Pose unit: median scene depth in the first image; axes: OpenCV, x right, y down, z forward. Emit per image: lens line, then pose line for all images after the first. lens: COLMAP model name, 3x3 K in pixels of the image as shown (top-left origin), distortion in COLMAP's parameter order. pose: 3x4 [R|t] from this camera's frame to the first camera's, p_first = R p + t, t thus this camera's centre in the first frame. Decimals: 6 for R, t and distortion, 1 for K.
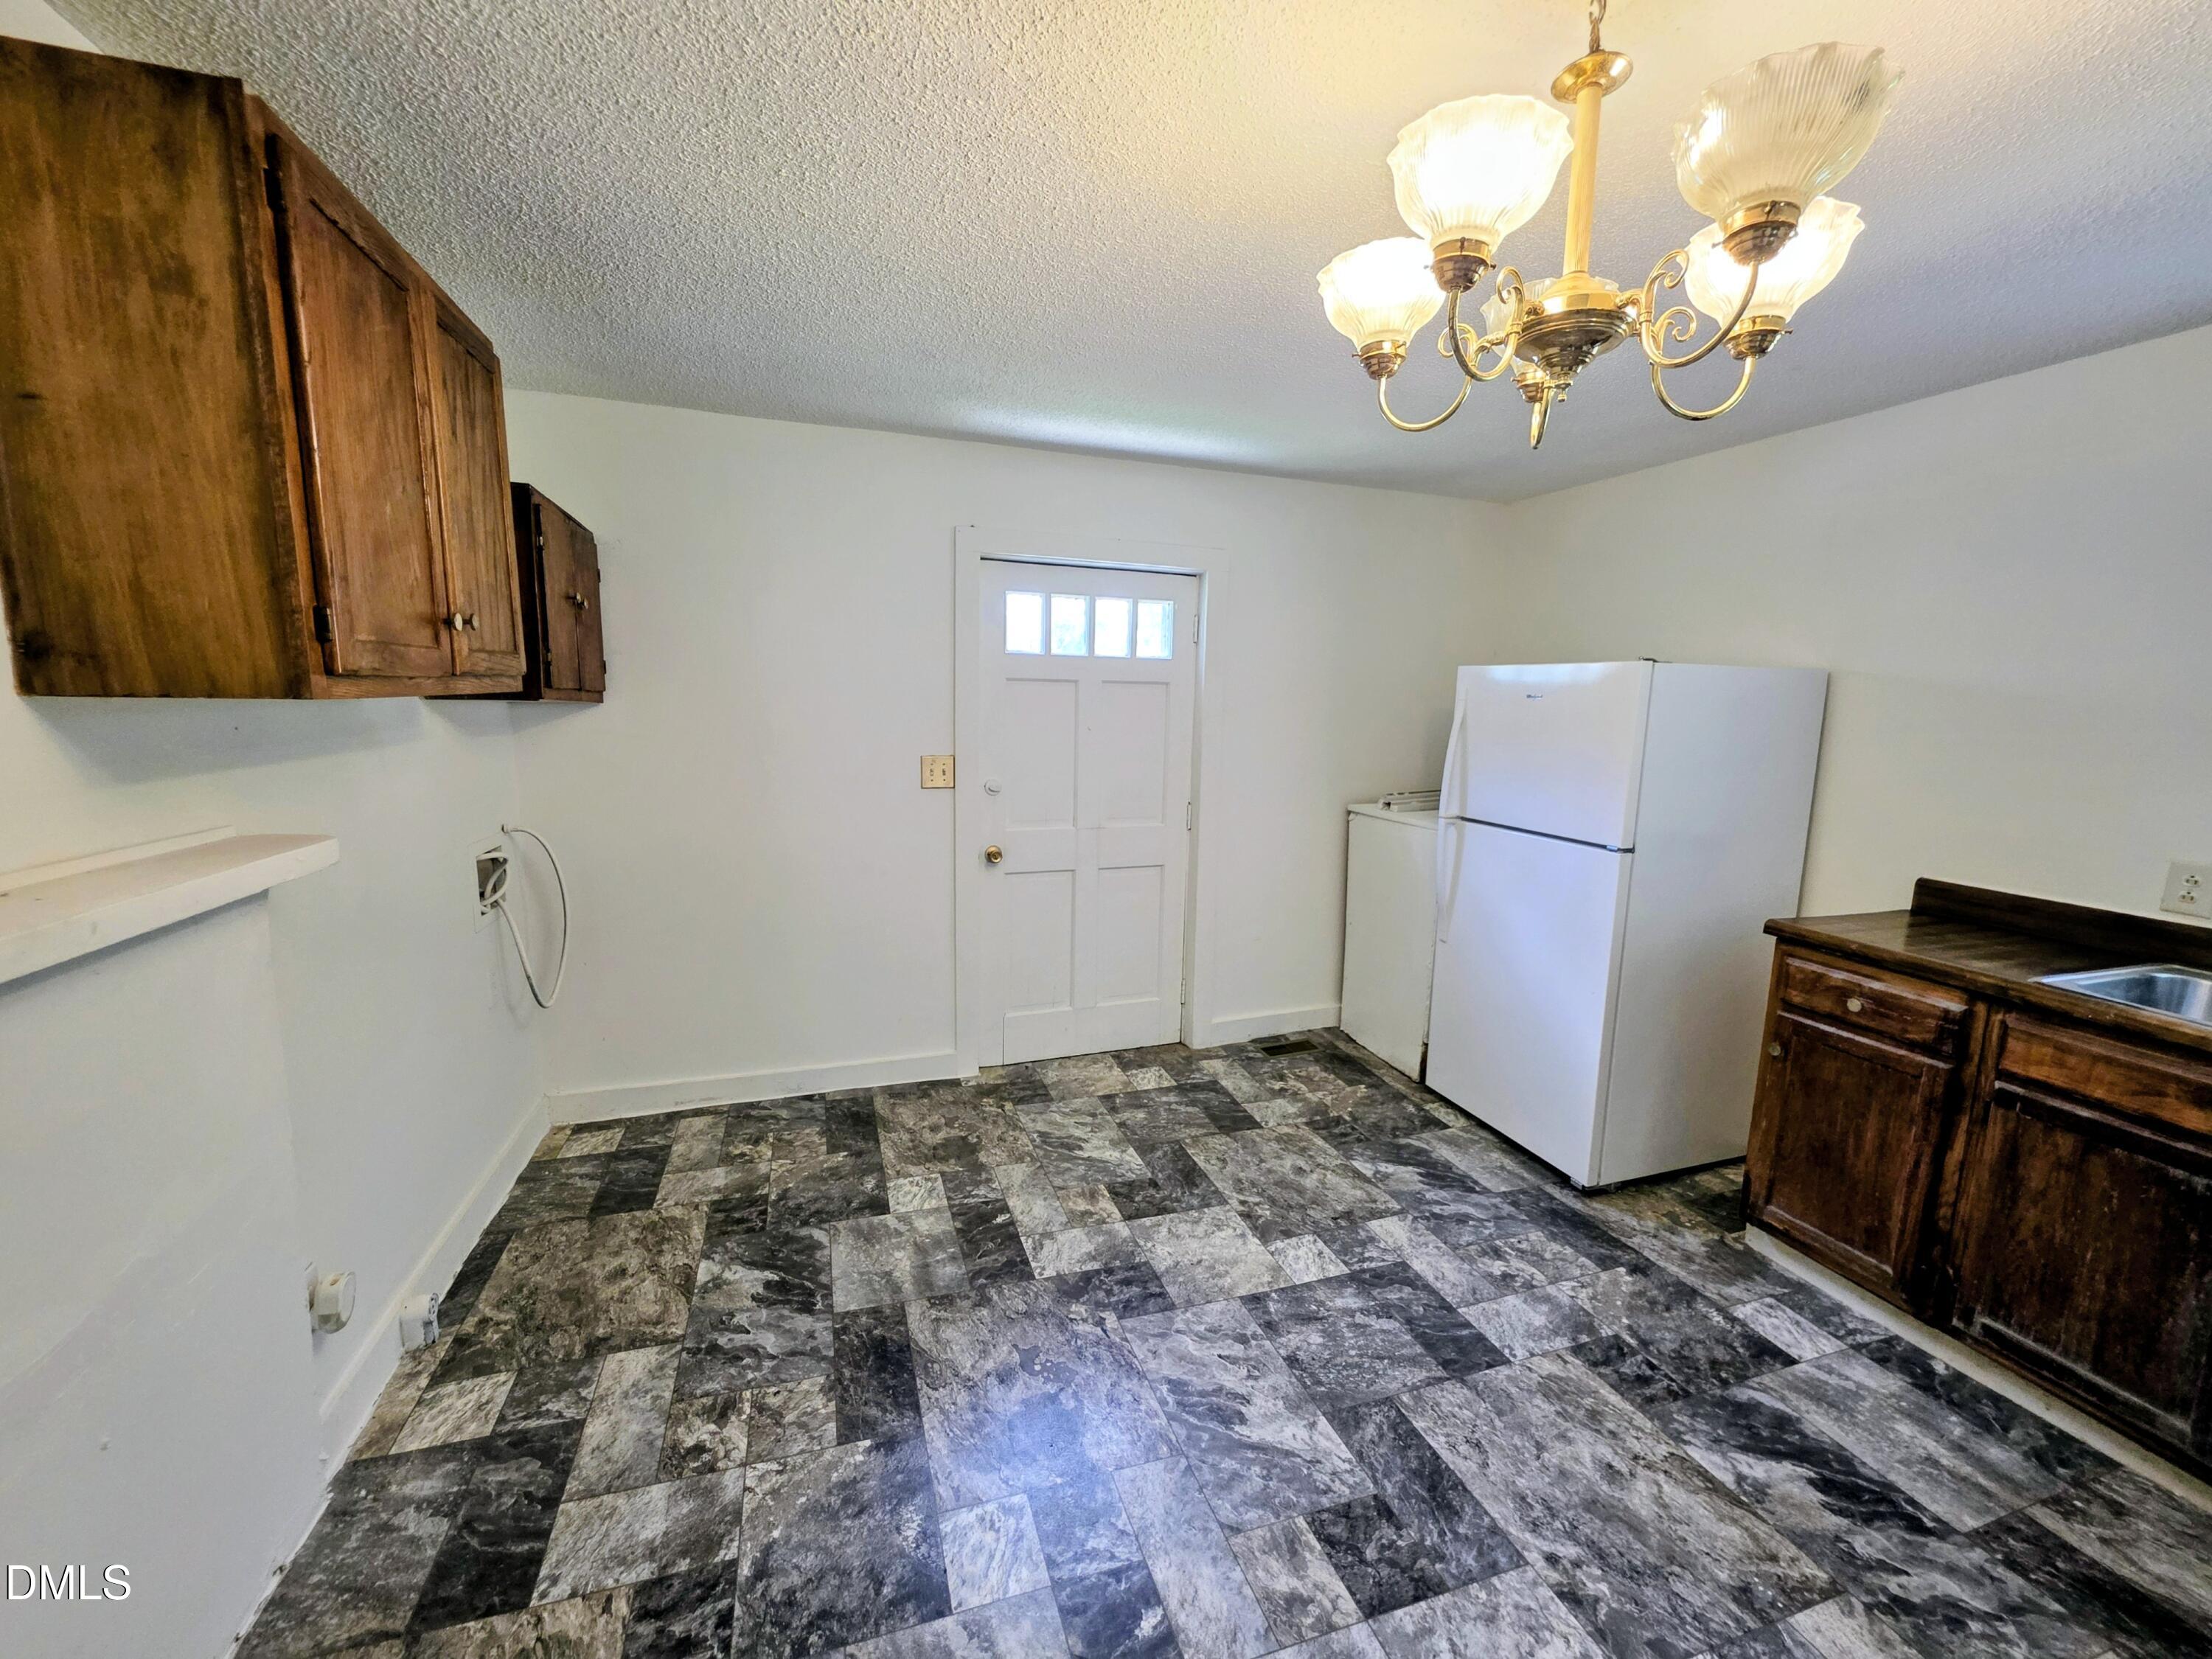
lens RADIAL K [[882.6, 0, 1105.7], [0, 882.6, 823.8], [0, 0, 1]] dist [0.000426, 0.000318]
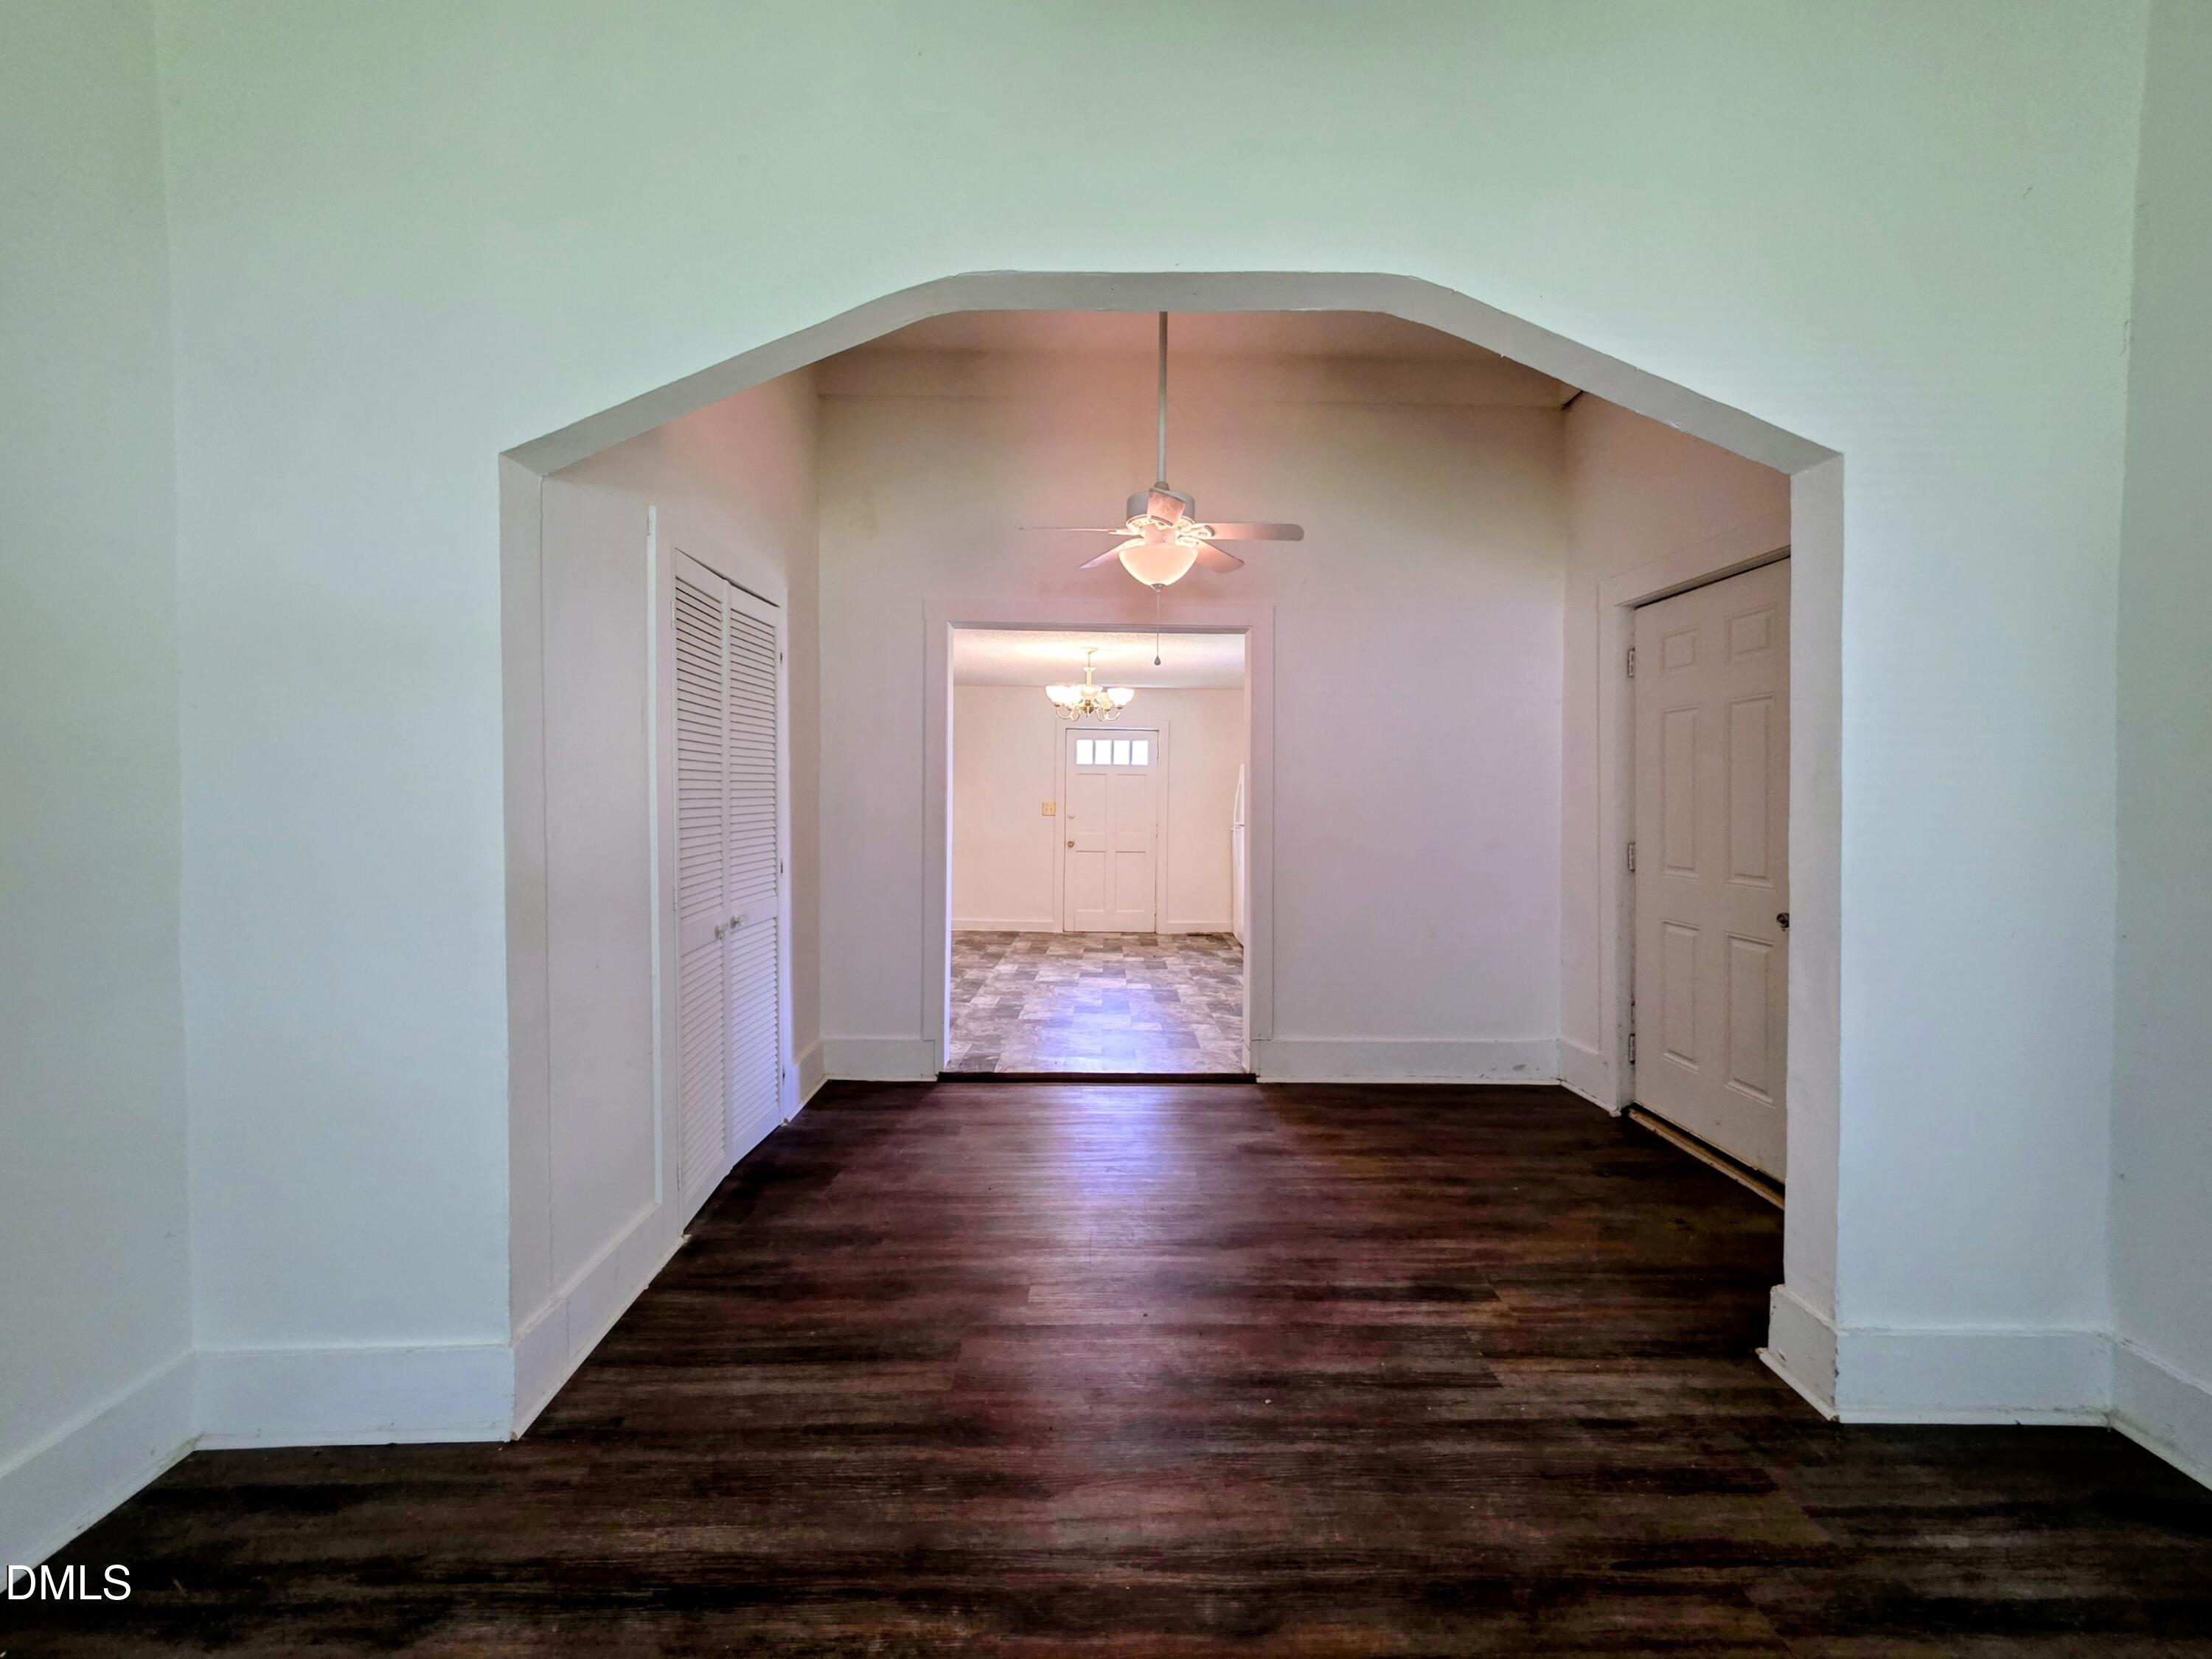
lens RADIAL K [[882.6, 0, 1102.7], [0, 882.6, 838.1], [0, 0, 1]] dist [0.000426, 0.000318]
pose [[0.952701, 0.009734, -0.303753, 0.713663], [-0.040725, 0.994561, -0.095862, 0.254694], [0.301168, 0.103698, 0.947916, -1.334570]]
